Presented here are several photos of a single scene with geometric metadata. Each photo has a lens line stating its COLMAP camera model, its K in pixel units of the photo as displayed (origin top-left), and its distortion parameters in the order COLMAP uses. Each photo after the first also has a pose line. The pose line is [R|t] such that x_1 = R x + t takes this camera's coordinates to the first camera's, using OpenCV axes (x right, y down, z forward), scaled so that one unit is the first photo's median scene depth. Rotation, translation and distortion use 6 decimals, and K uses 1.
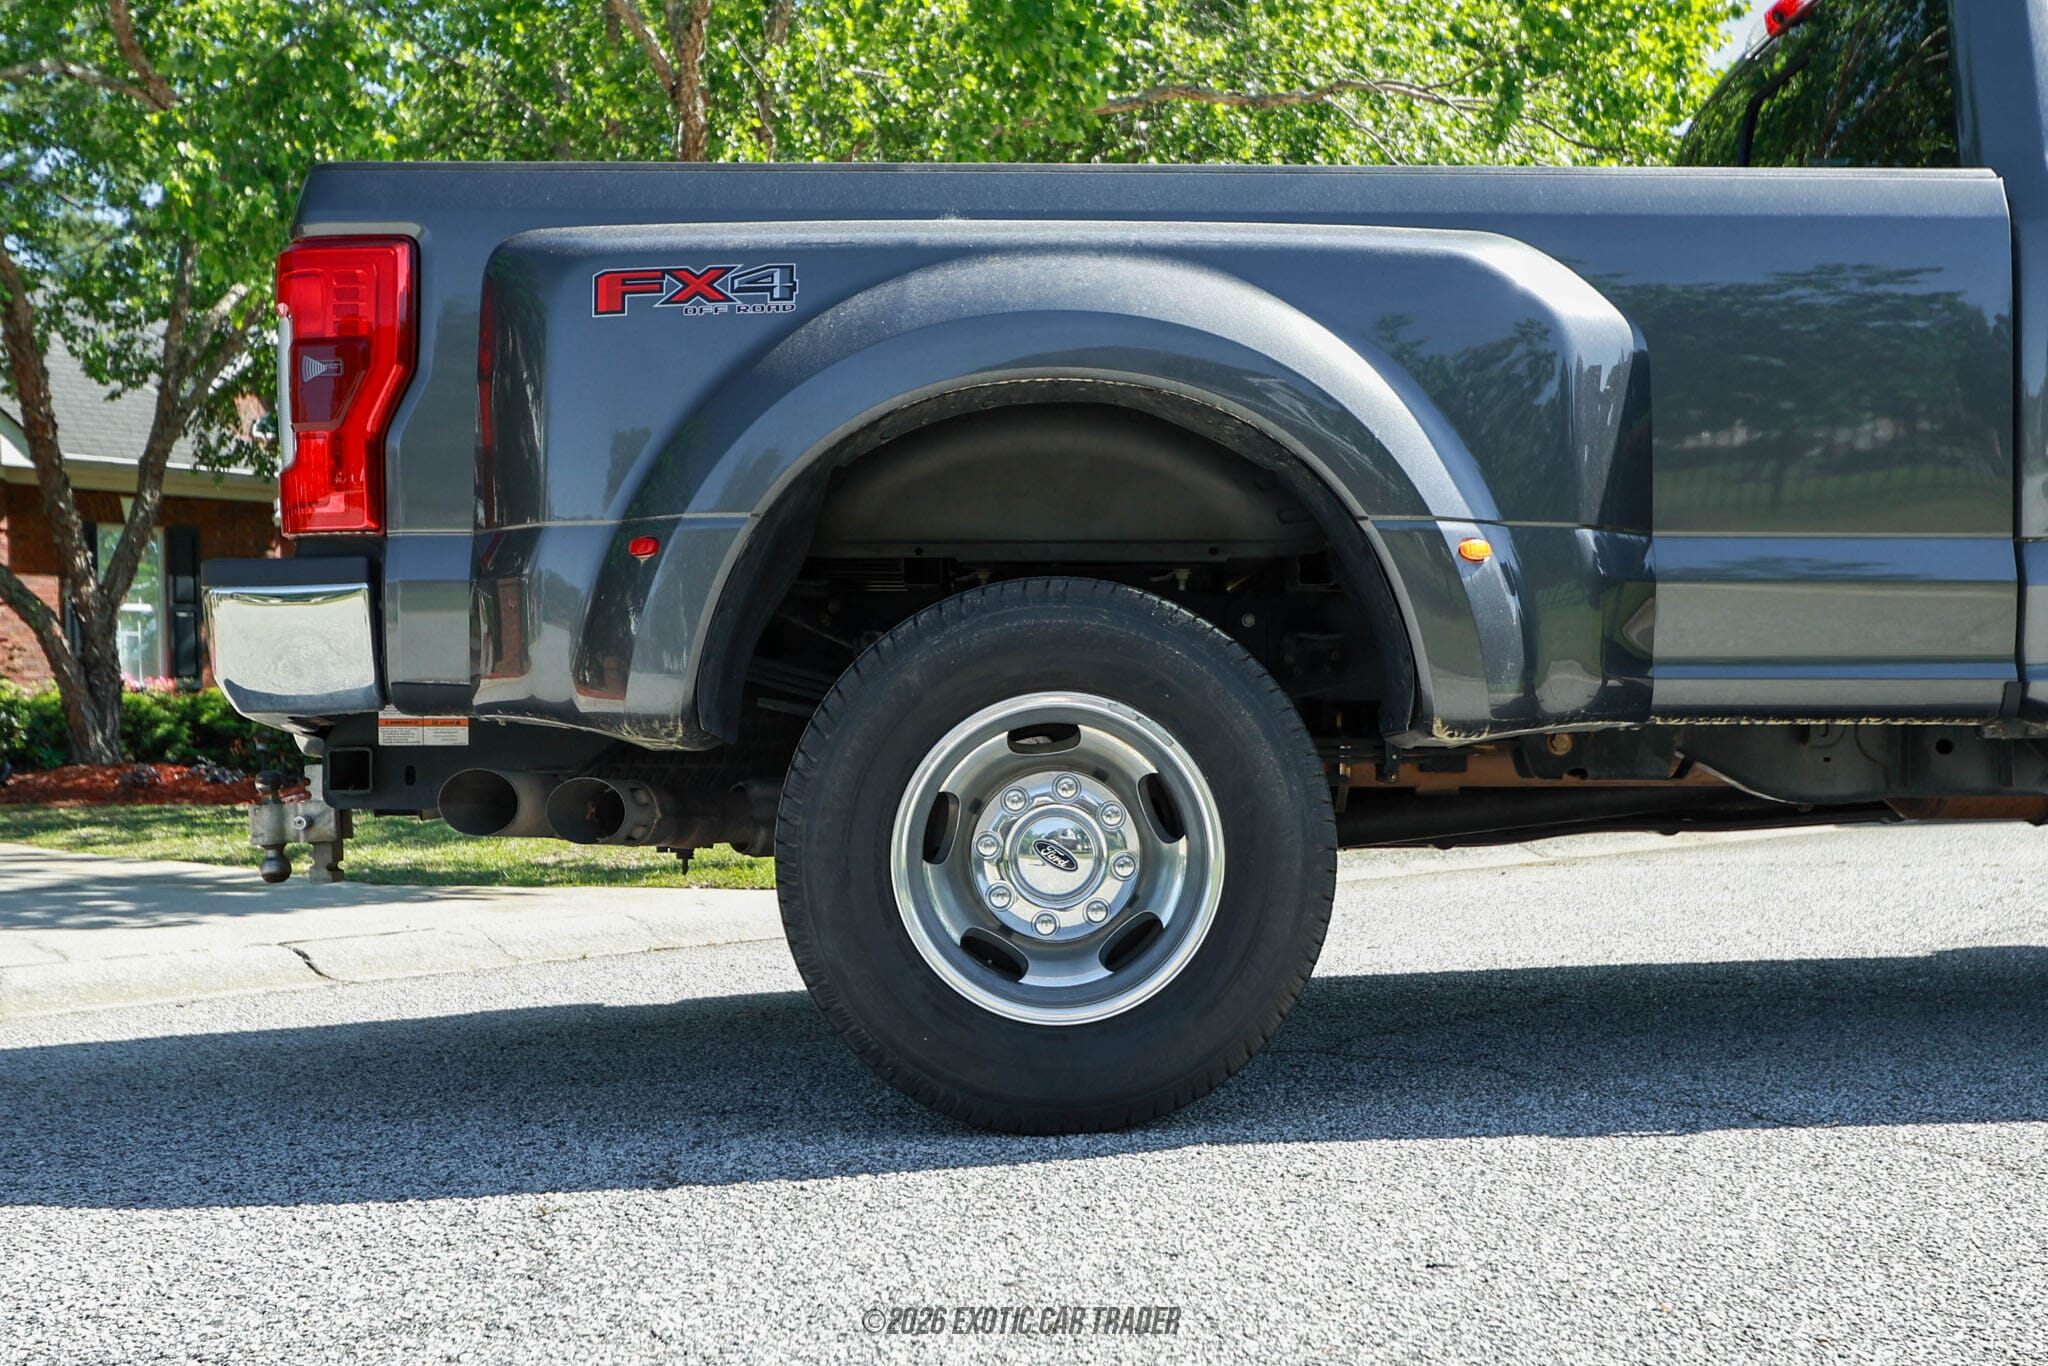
lens RADIAL K [[2584.6, 0, 1022.7], [0, 2584.6, 734.7], [0, 0, 1]] dist [-0.010366, 0.017019]
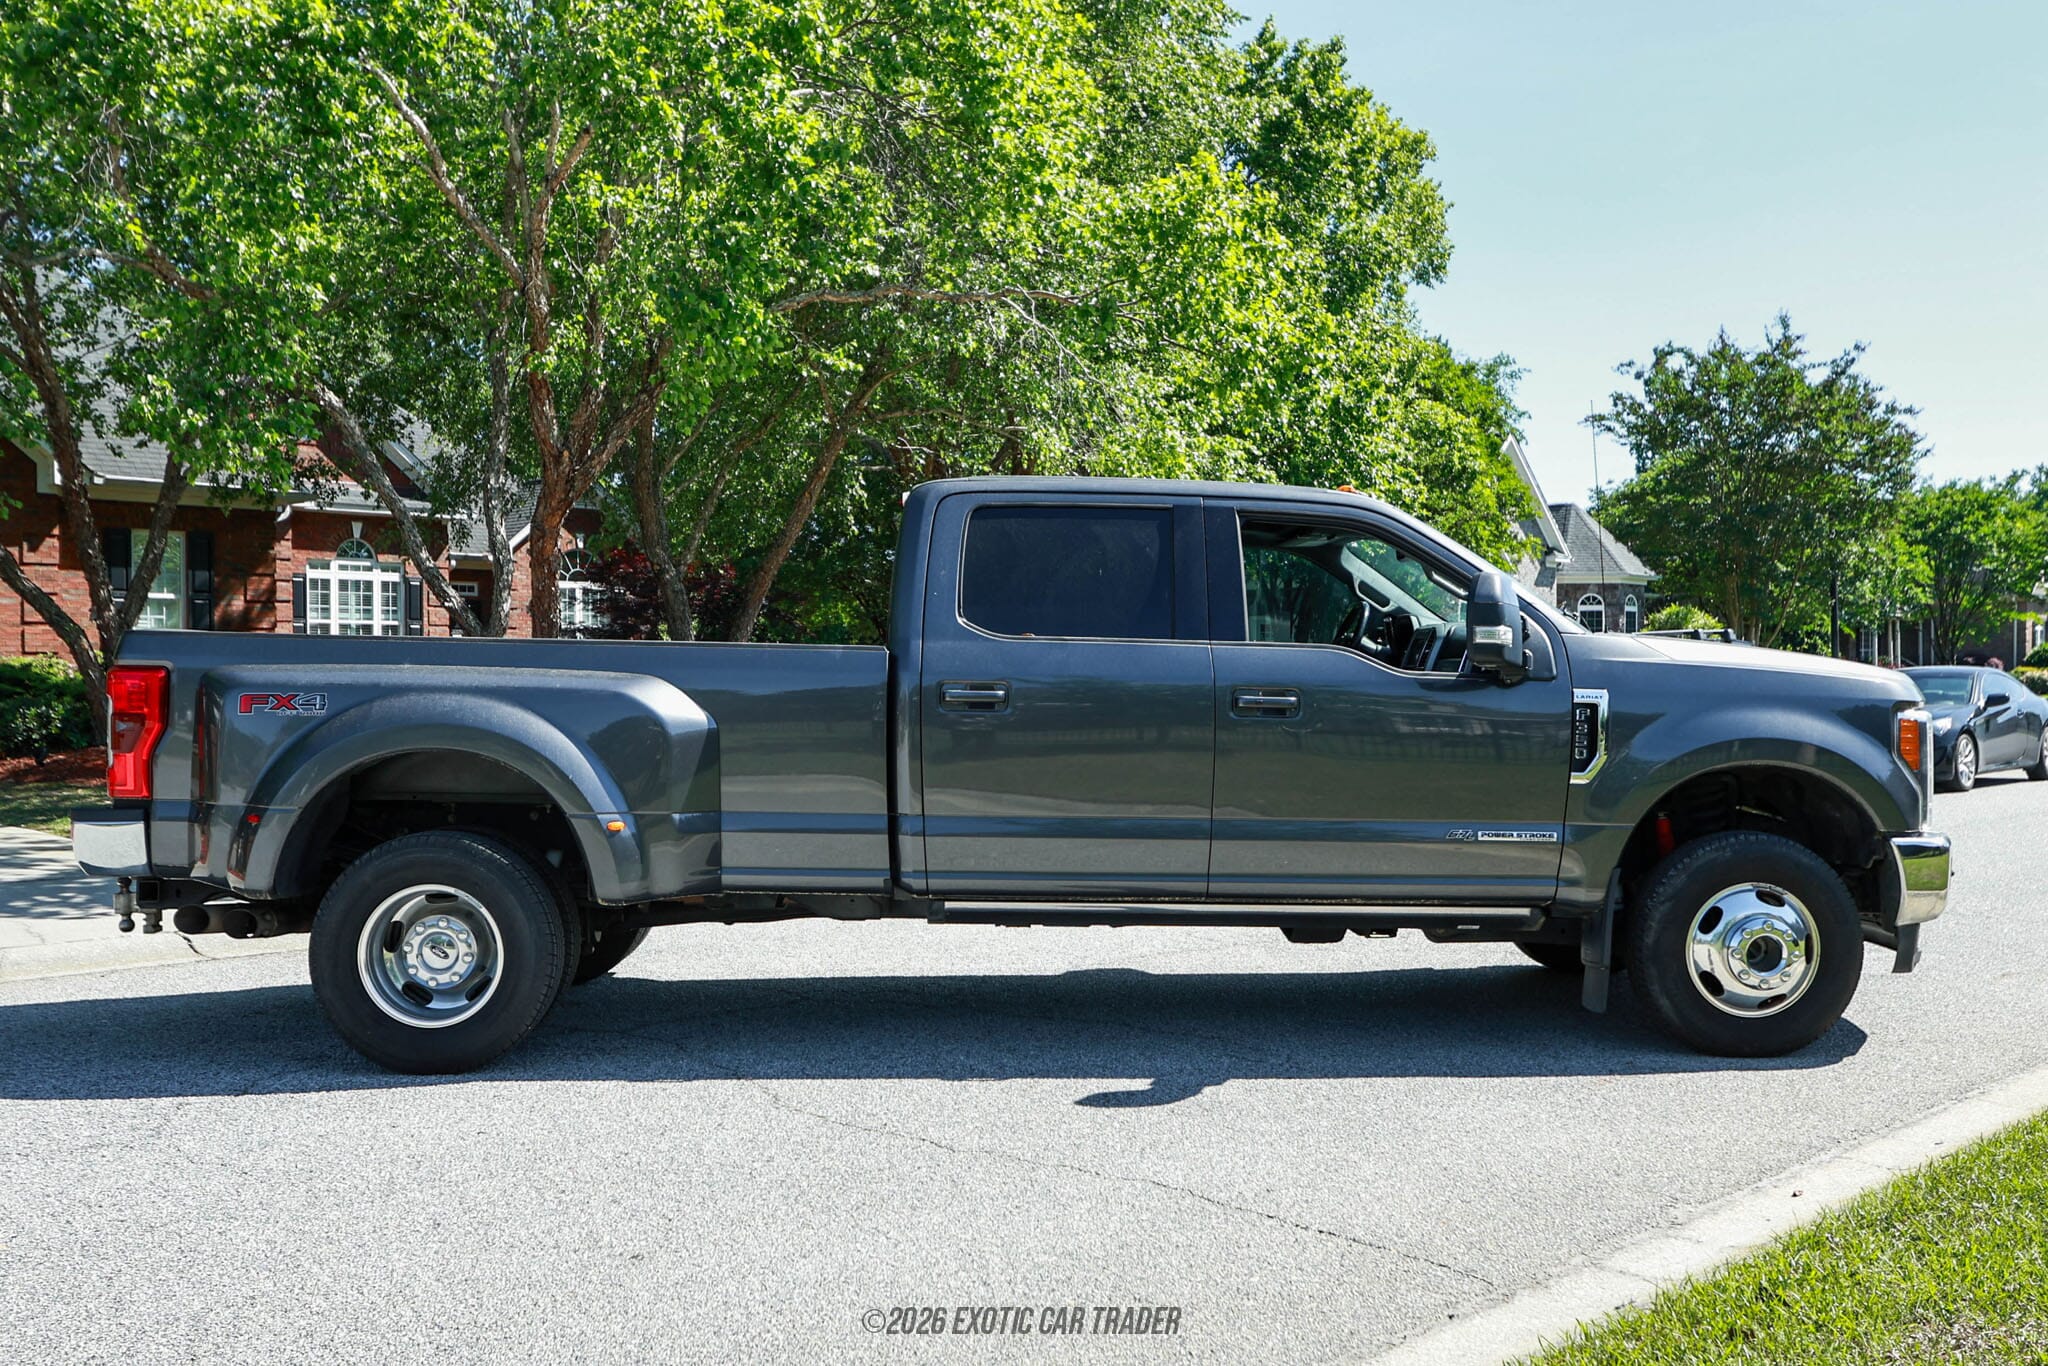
lens RADIAL K [[2492.5, 0, 1024.0], [0, 2492.5, 683.0], [0, 0, 1]] dist [0.005961, 0.073457]
pose [[0.999615, 0.021579, -0.017443, 0.562868], [-0.021185, 0.999524, 0.022434, -0.250681], [0.017919, -0.022056, 0.999596, -1.186356]]
